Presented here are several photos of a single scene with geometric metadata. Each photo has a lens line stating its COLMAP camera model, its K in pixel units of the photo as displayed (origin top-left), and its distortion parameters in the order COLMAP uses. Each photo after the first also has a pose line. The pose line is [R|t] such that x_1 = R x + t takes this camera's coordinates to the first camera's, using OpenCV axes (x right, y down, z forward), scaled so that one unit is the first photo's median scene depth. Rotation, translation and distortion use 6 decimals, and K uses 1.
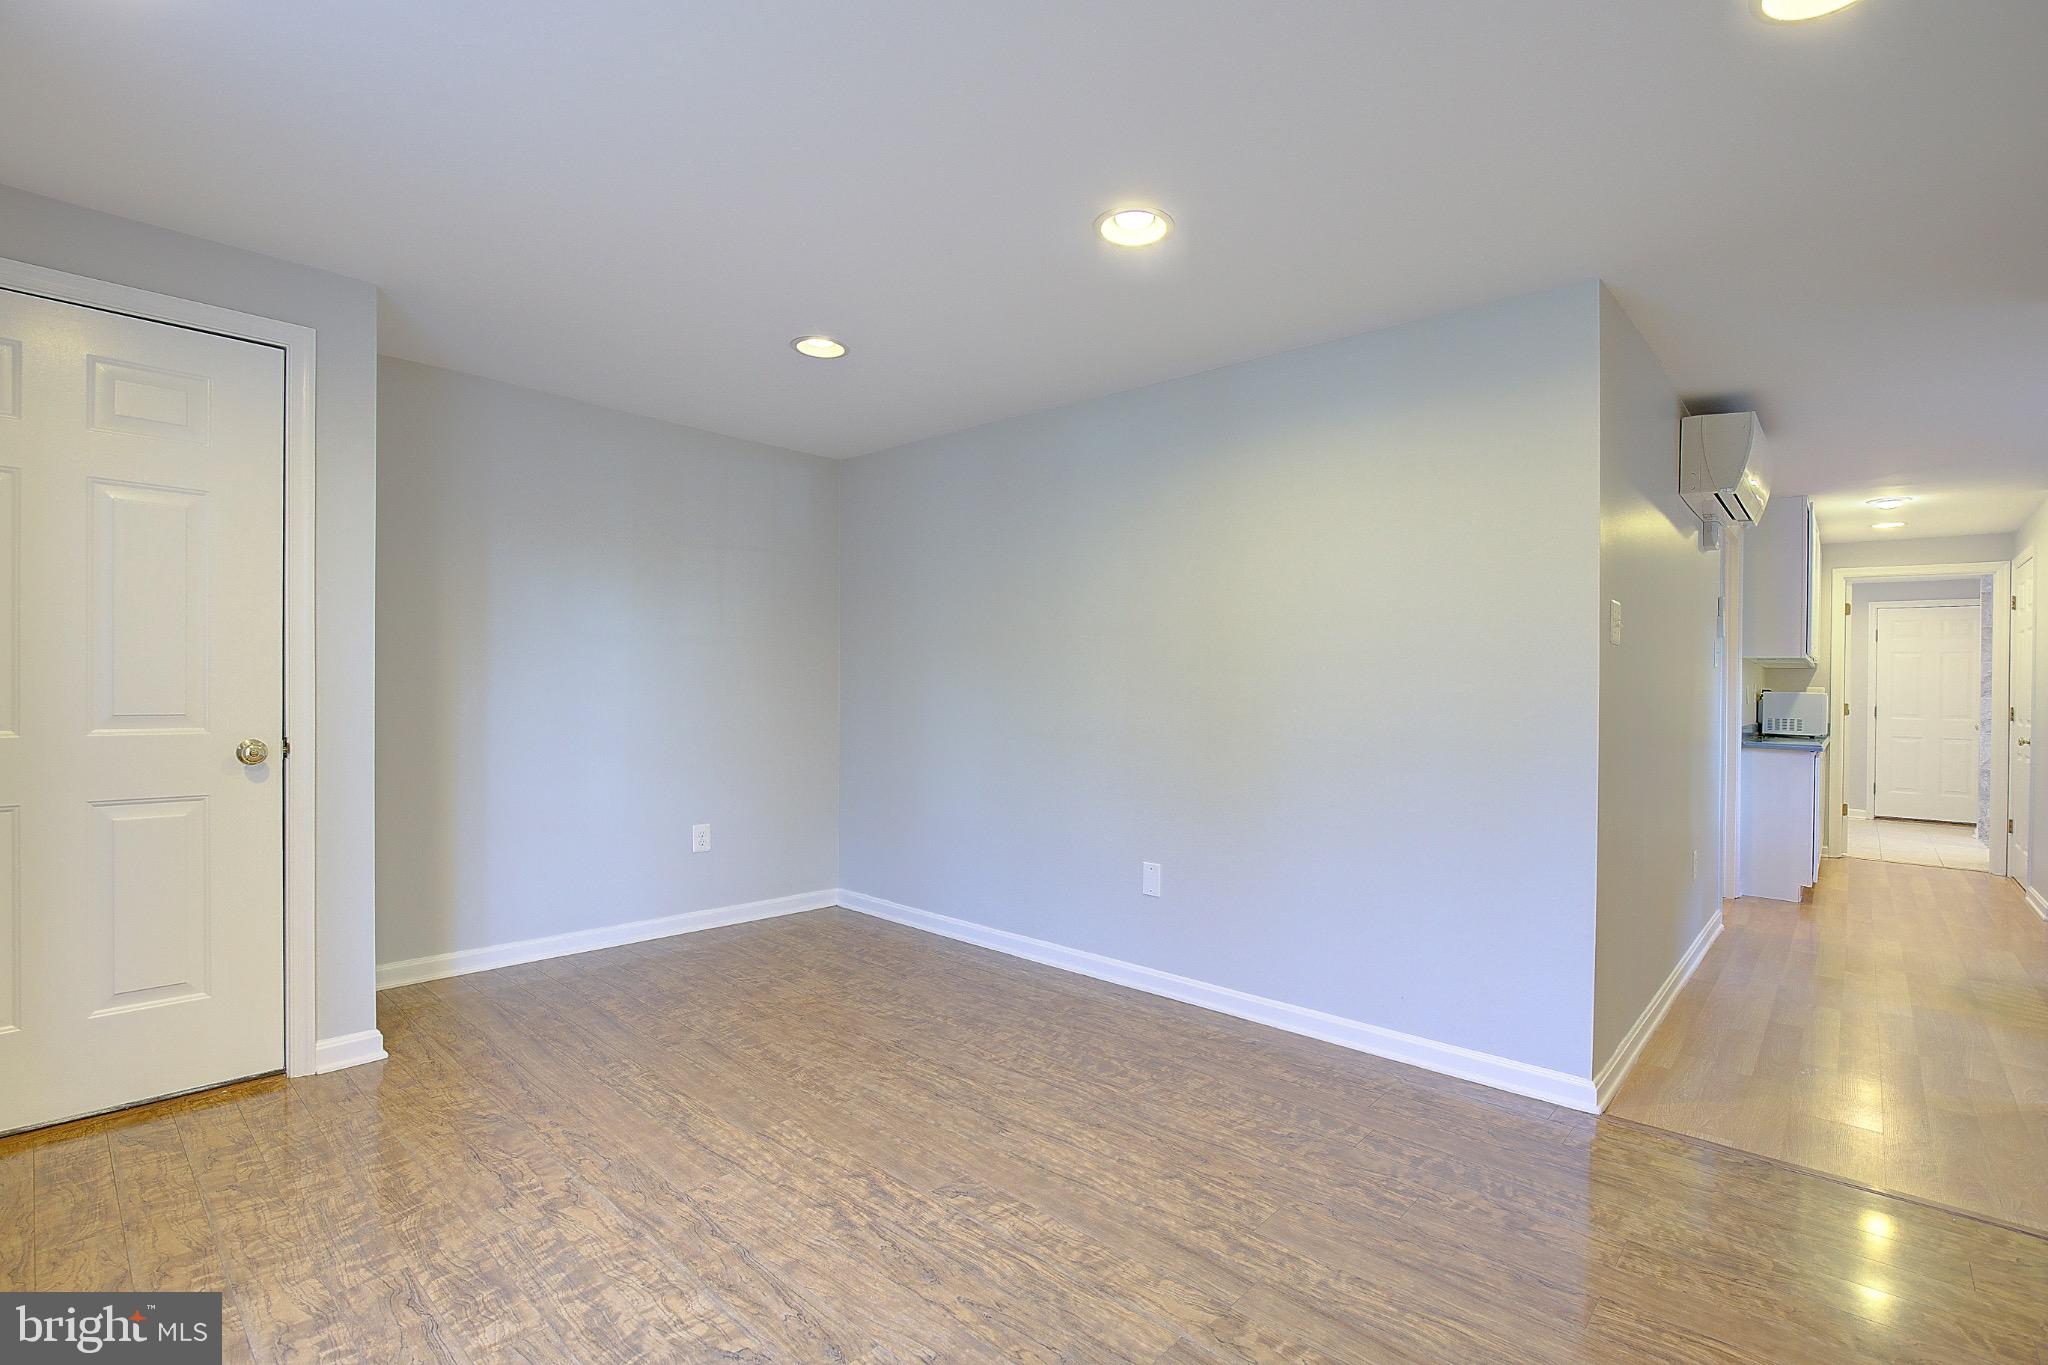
lens RADIAL K [[953.3, 0, 1053.5], [0, 953.3, 676.6], [0, 0, 1]] dist [-0.015279, 0.000874]
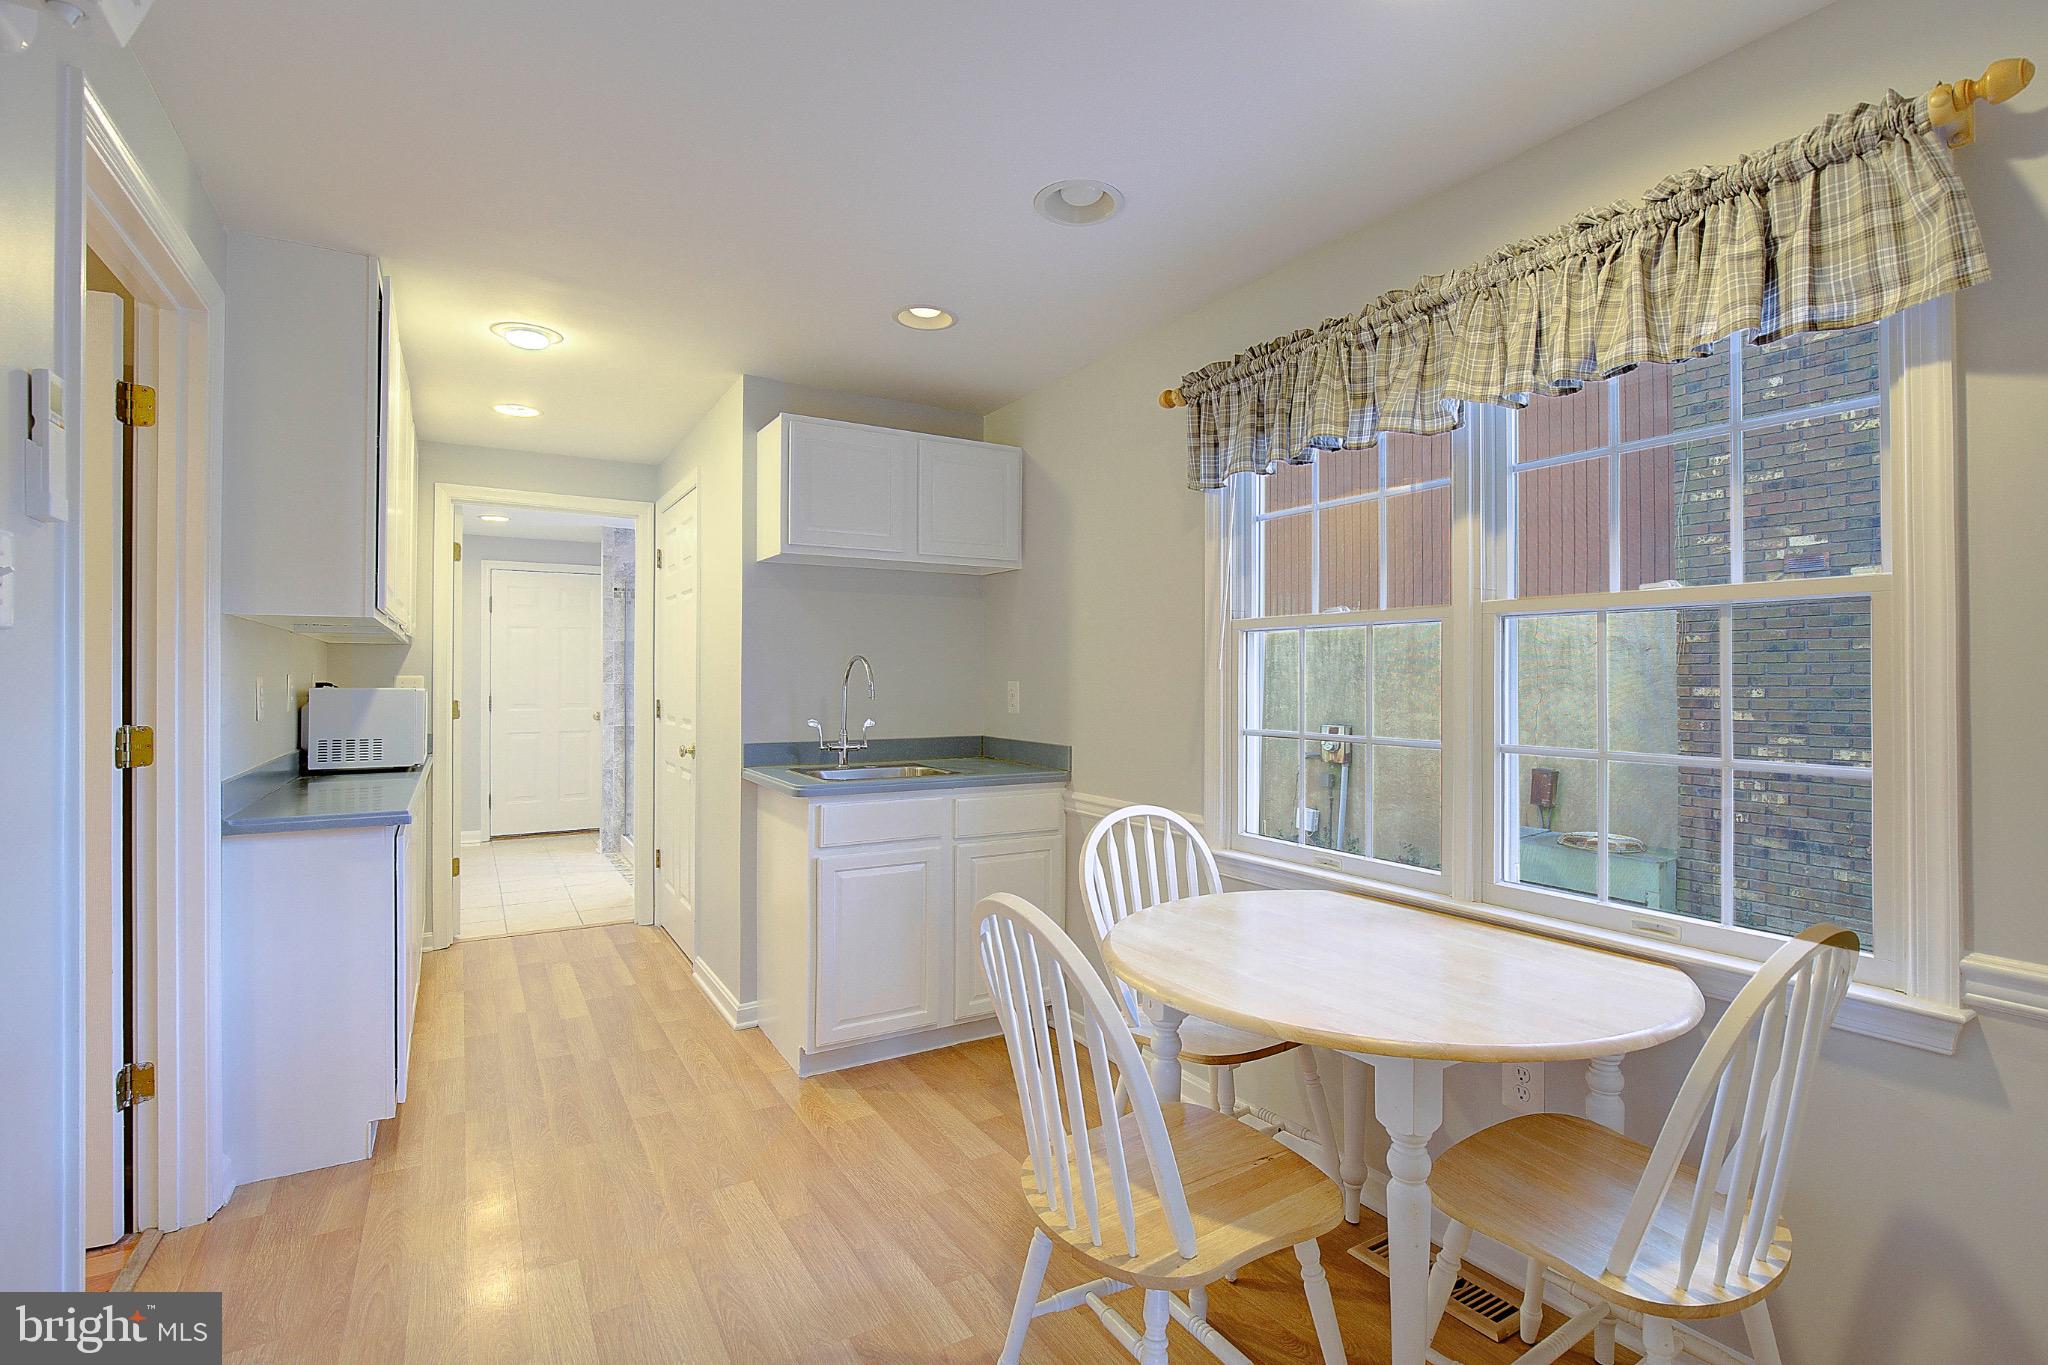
lens RADIAL K [[953.3, 0, 1053.5], [0, 953.3, 676.6], [0, 0, 1]] dist [-0.015279, 0.000874]
pose [[0.303087, -0.015657, 0.952834, 0.387807], [-0.003834, 0.999837, 0.017649, -0.000951], [-0.952955, -0.009002, 0.302978, 0.462990]]
